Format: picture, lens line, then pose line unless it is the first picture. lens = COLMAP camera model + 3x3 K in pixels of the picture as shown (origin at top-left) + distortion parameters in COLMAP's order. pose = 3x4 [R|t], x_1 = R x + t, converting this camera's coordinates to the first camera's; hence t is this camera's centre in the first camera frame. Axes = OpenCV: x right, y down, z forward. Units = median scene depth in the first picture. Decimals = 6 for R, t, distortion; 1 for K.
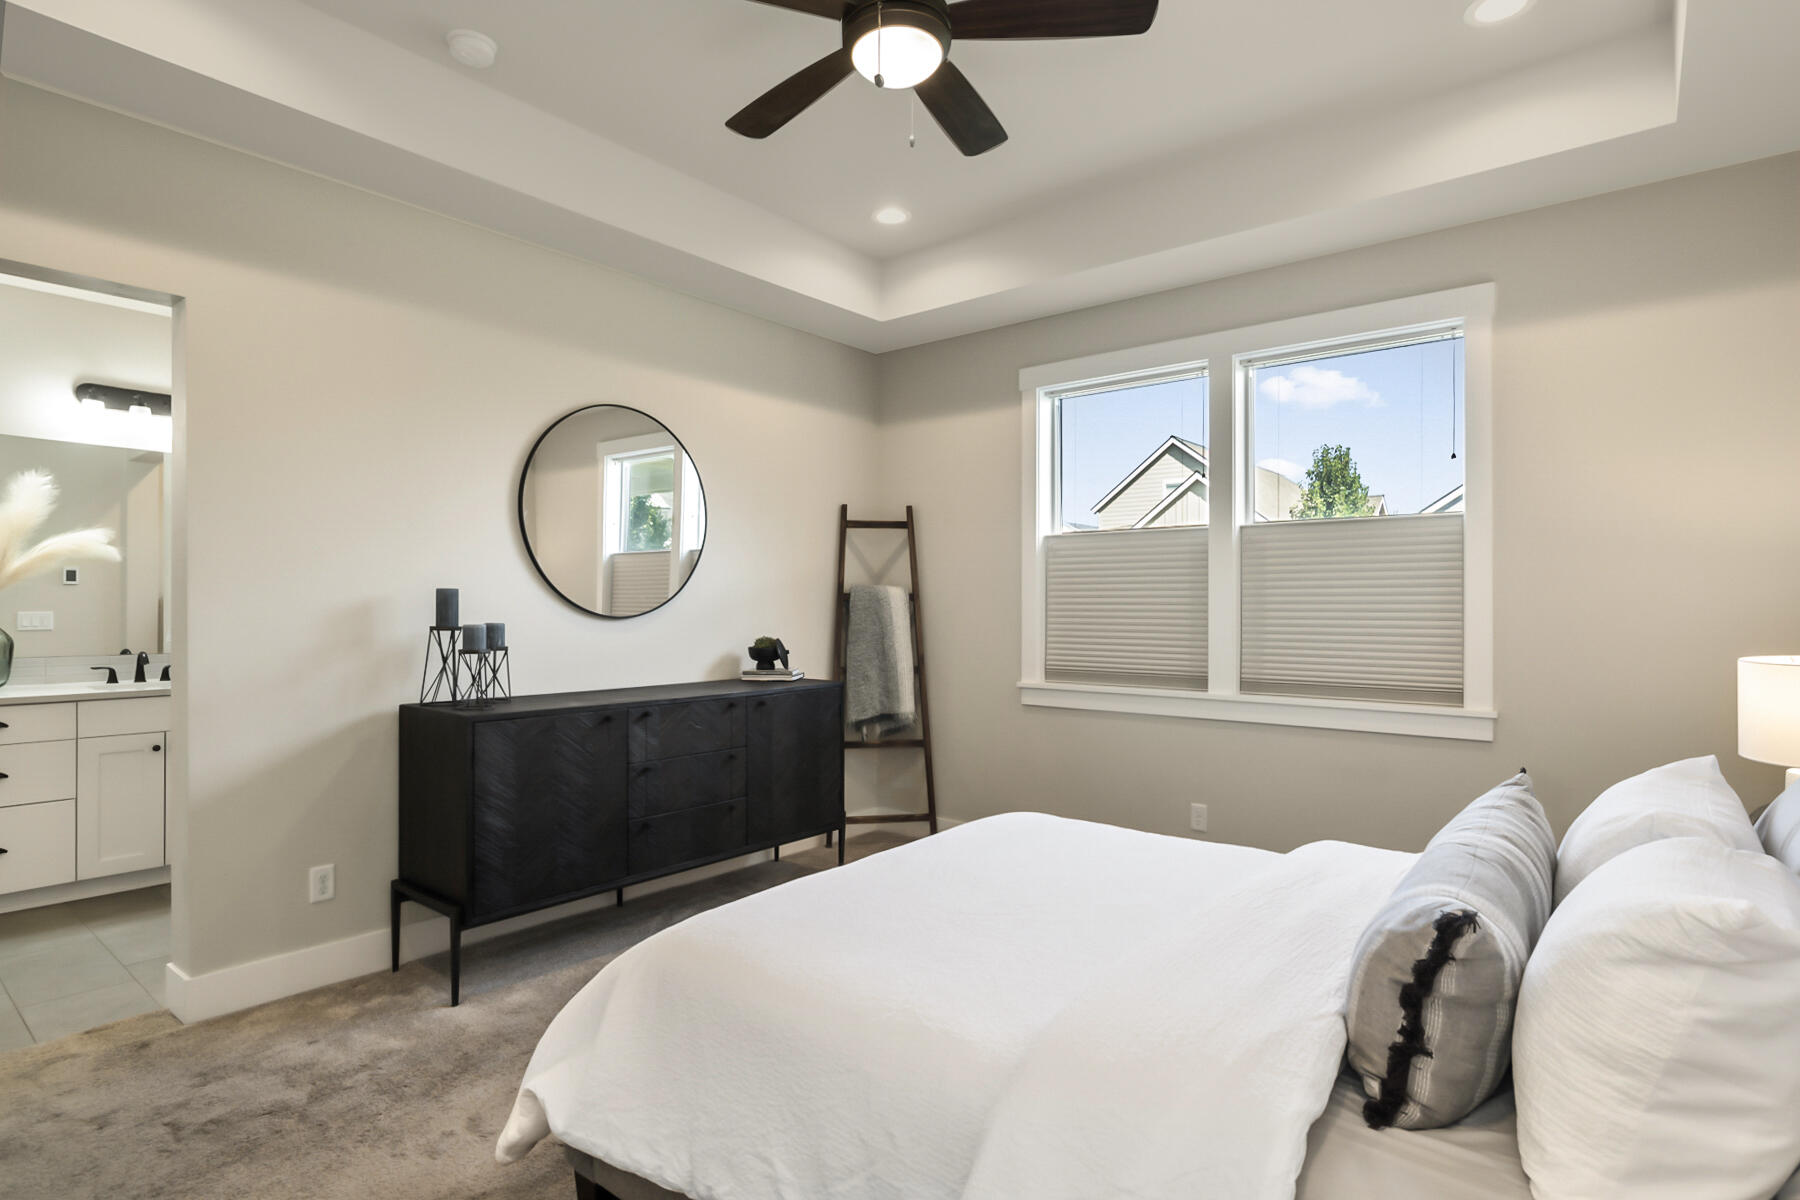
lens RADIAL K [[916.6, 0, 904.6], [0, 916.6, 598.5], [0, 0, 1]] dist [-0.024526, 0.011482]
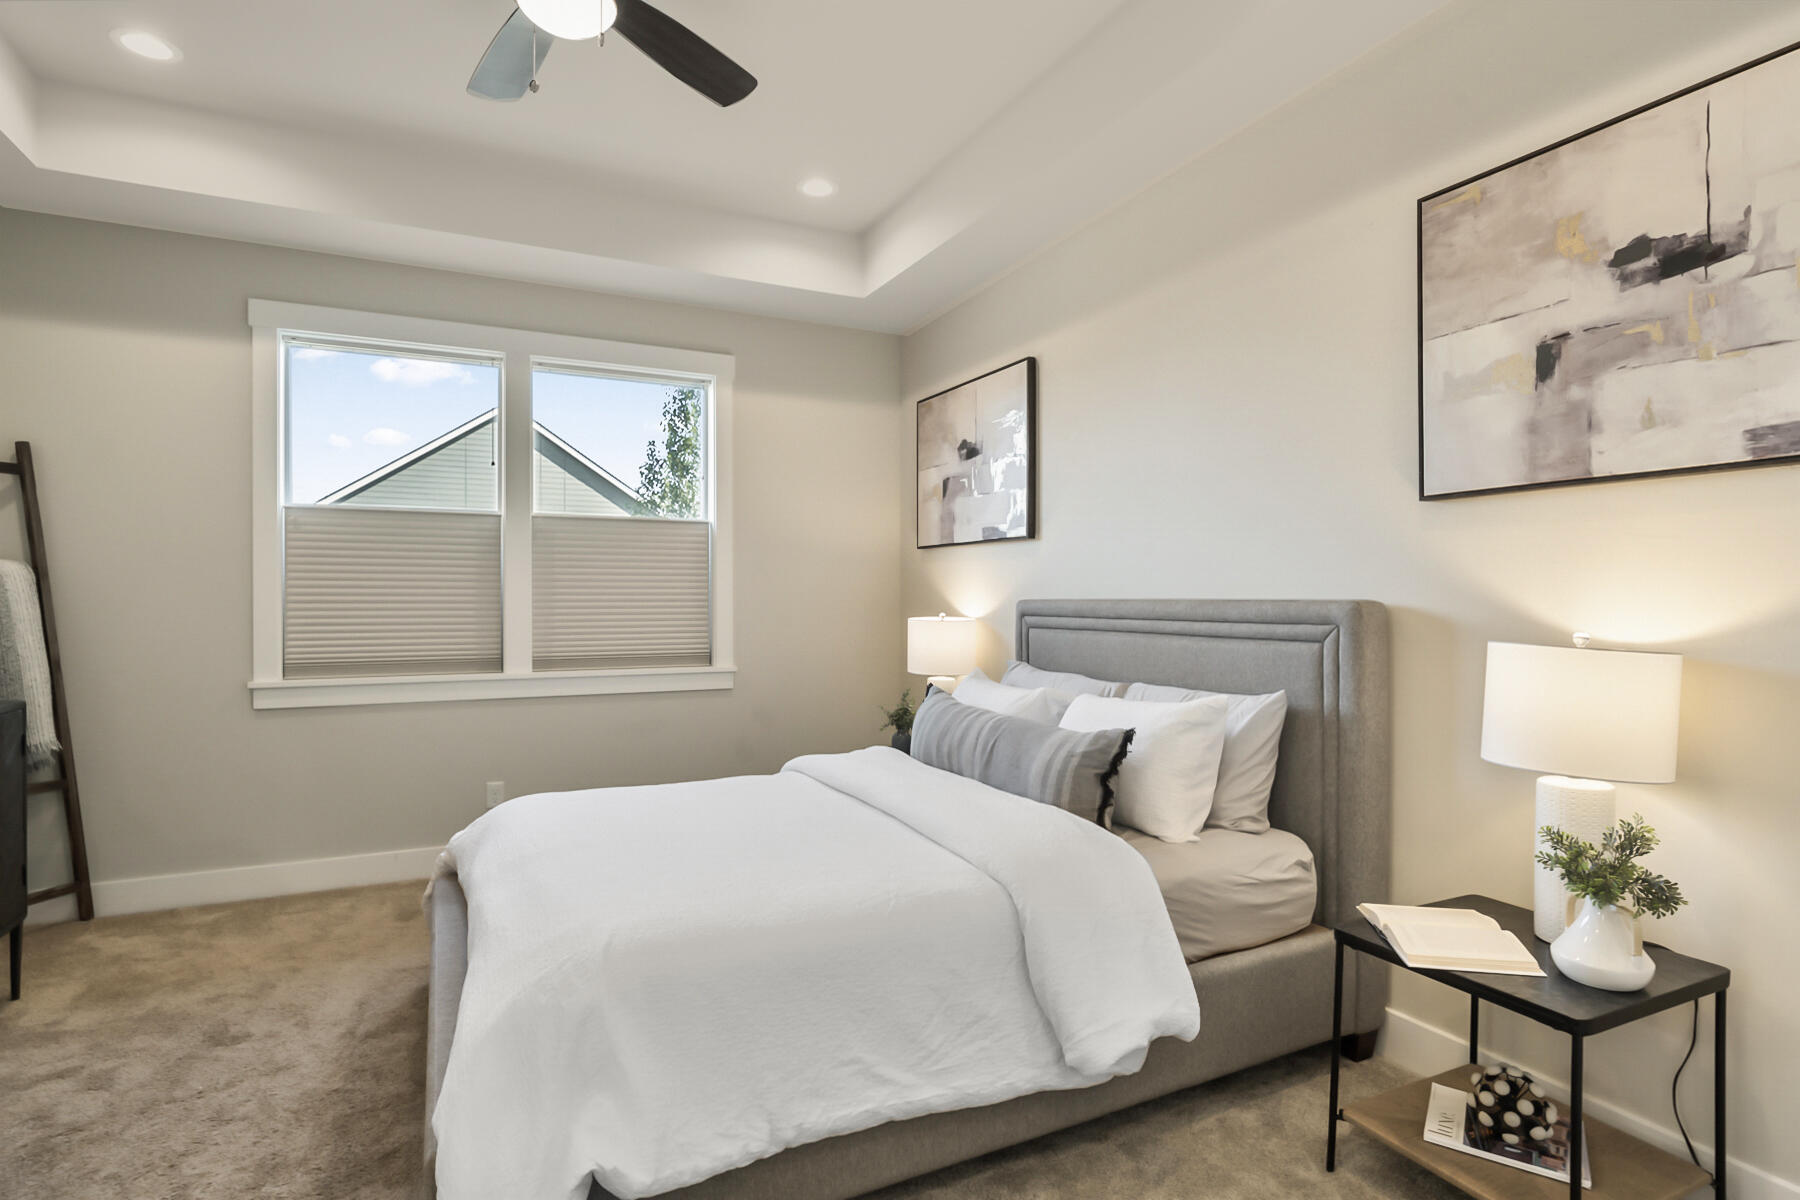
lens RADIAL K [[916.6, 0, 869.1], [0, 916.6, 600.4], [0, 0, 1]] dist [-0.024526, 0.011482]
pose [[0.421907, -0.001714, 0.906637, -0.432848], [-0.006395, 0.999968, 0.004867, 0.012316], [-0.906617, -0.007852, 0.421882, 0.184285]]
